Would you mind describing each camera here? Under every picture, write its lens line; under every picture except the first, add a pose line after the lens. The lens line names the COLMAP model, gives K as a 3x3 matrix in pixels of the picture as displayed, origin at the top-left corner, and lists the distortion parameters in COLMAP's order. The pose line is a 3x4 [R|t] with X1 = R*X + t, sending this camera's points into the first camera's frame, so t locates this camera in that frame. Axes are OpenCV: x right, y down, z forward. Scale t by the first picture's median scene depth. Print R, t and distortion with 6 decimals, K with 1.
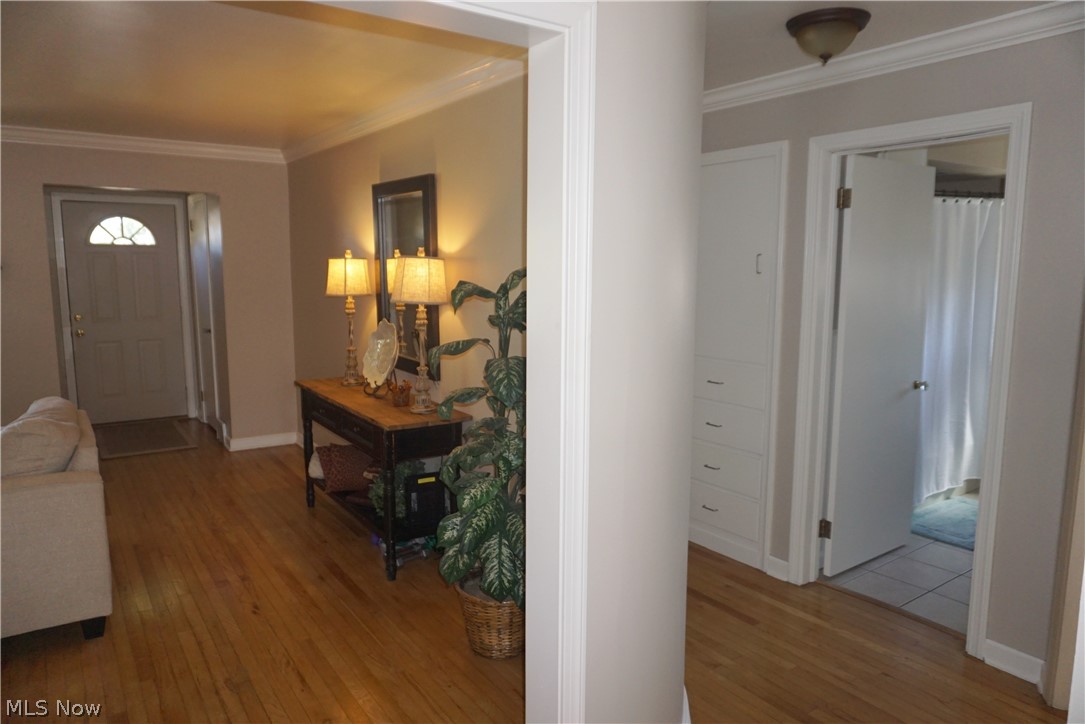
lens RADIAL K [[726.7, 0, 539.4], [0, 726.7, 364.9], [0, 0, 1]] dist [-0.050359, 0.040020]
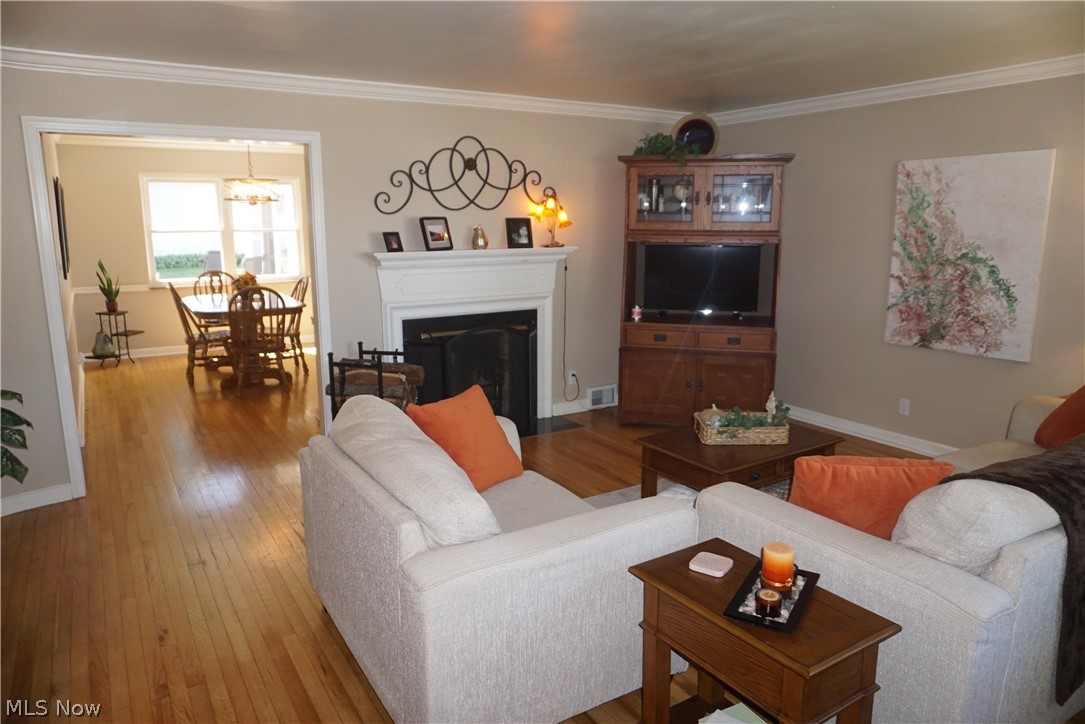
lens RADIAL K [[726.7, 0, 539.4], [0, 726.7, 364.9], [0, 0, 1]] dist [-0.050359, 0.040020]
pose [[-0.999131, -0.016694, 0.038180, -0.648008], [-0.003275, 0.944871, 0.327425, -0.185401], [-0.041541, 0.327016, -0.944105, 1.251394]]
